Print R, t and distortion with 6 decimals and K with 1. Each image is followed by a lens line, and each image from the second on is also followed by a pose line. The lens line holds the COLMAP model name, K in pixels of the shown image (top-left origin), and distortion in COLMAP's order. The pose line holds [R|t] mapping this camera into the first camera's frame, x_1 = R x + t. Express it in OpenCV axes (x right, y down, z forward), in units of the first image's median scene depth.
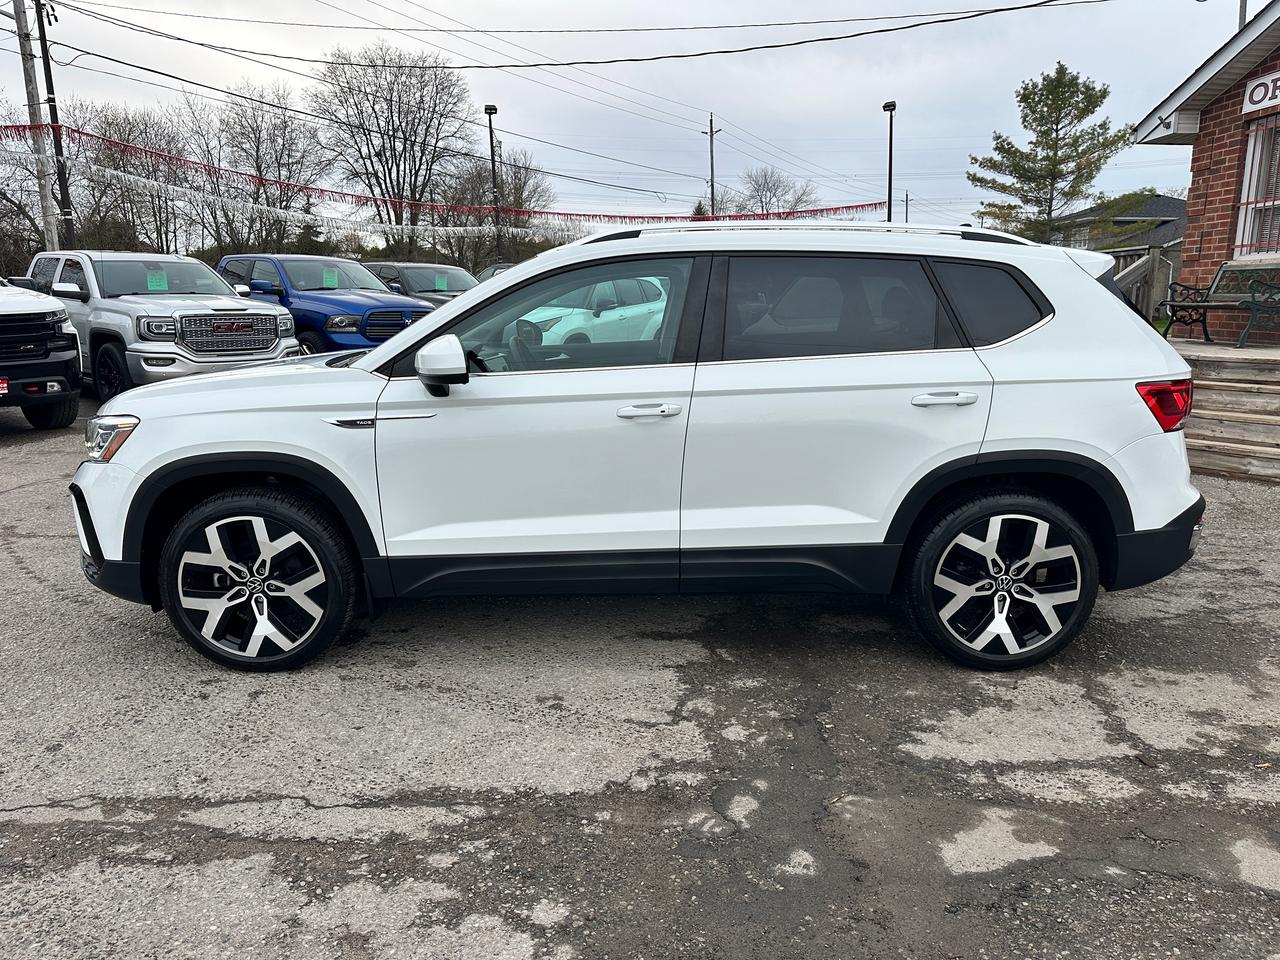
lens RADIAL K [[885.4, 0, 635.3], [0, 885.4, 477.8], [0, 0, 1]] dist [0.004401, -0.005134]
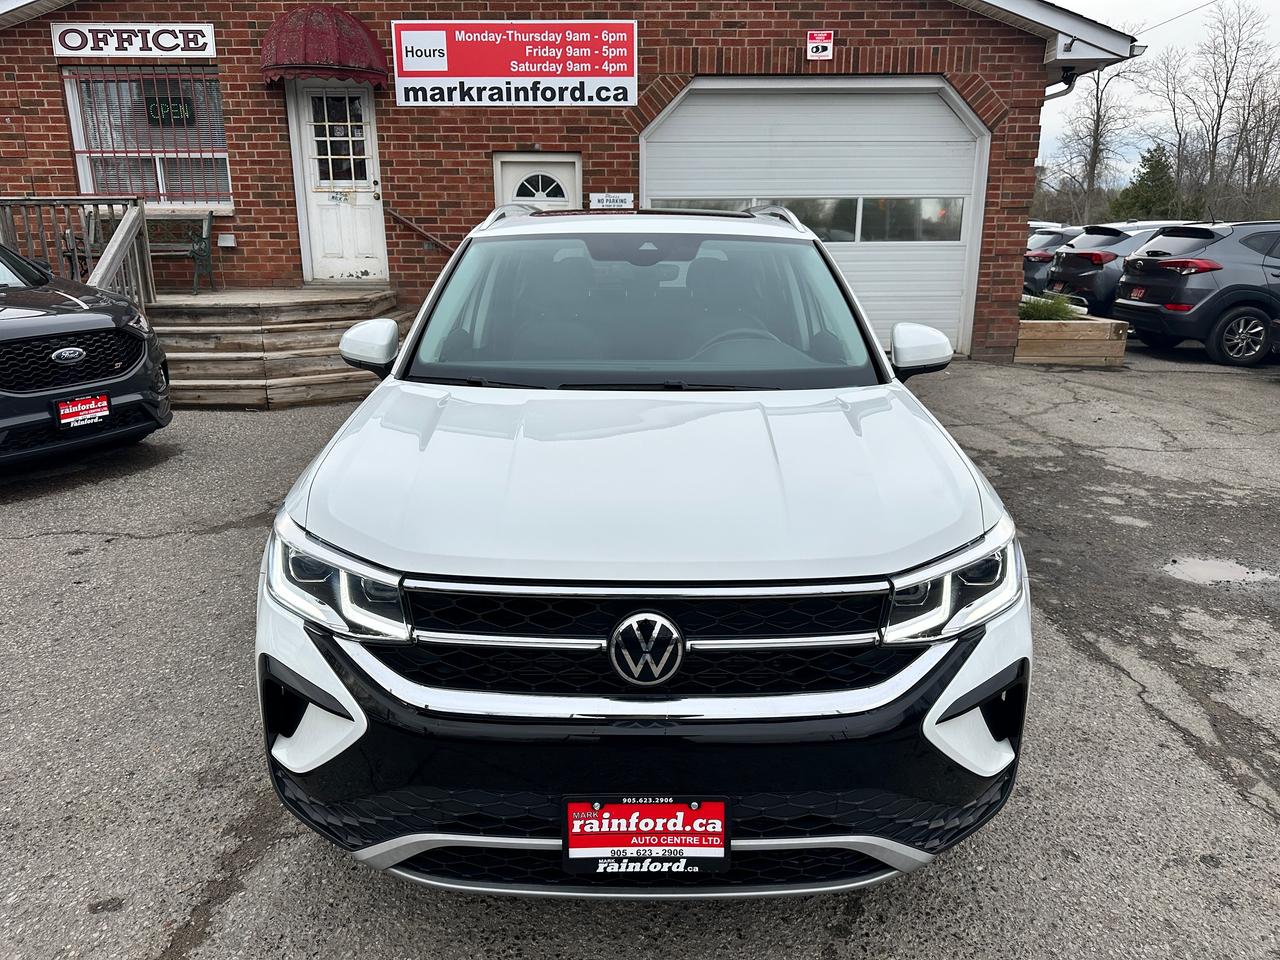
lens RADIAL K [[888.6, 0, 644.6], [0, 888.6, 484.5], [0, 0, 1]] dist [0.041791, -0.053518]
pose [[0.016387, -0.278864, 0.960191, -0.507047], [0.205348, 0.940787, 0.269724, -0.132913], [-0.978552, 0.192753, 0.072681, 0.514883]]
